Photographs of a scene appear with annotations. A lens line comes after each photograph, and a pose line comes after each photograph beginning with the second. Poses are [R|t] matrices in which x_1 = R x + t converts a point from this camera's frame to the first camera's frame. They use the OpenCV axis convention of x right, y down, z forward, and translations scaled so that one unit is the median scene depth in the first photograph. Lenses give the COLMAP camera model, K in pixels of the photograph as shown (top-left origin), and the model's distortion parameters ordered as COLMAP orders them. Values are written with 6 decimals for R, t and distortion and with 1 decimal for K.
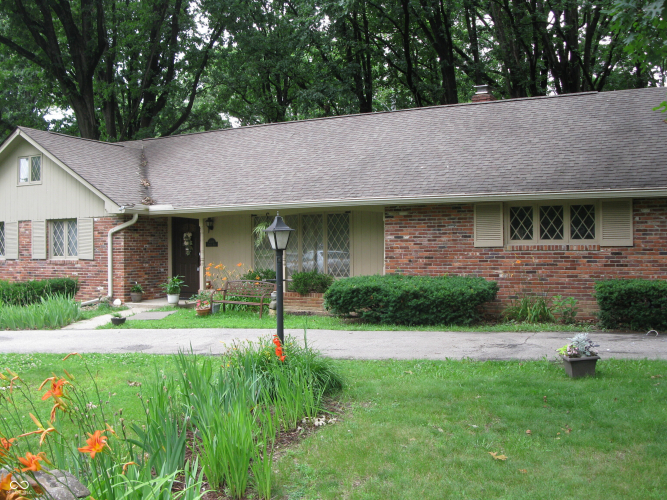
lens RADIAL K [[707.3, 0, 333.5], [0, 707.3, 250.0], [0, 0, 1]] dist [-0.241971, 0.291610]
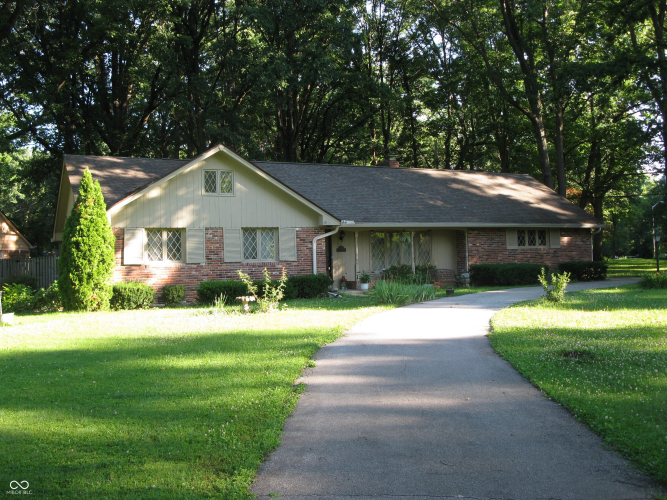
lens RADIAL K [[707.3, 0, 333.5], [0, 707.3, 250.0], [0, 0, 1]] dist [-0.241971, 0.291610]
pose [[0.563495, 0.012176, 0.826030, -1.358489], [0.031253, 0.998861, -0.036044, 0.042330], [-0.825528, 0.046127, 0.562473, 0.211912]]
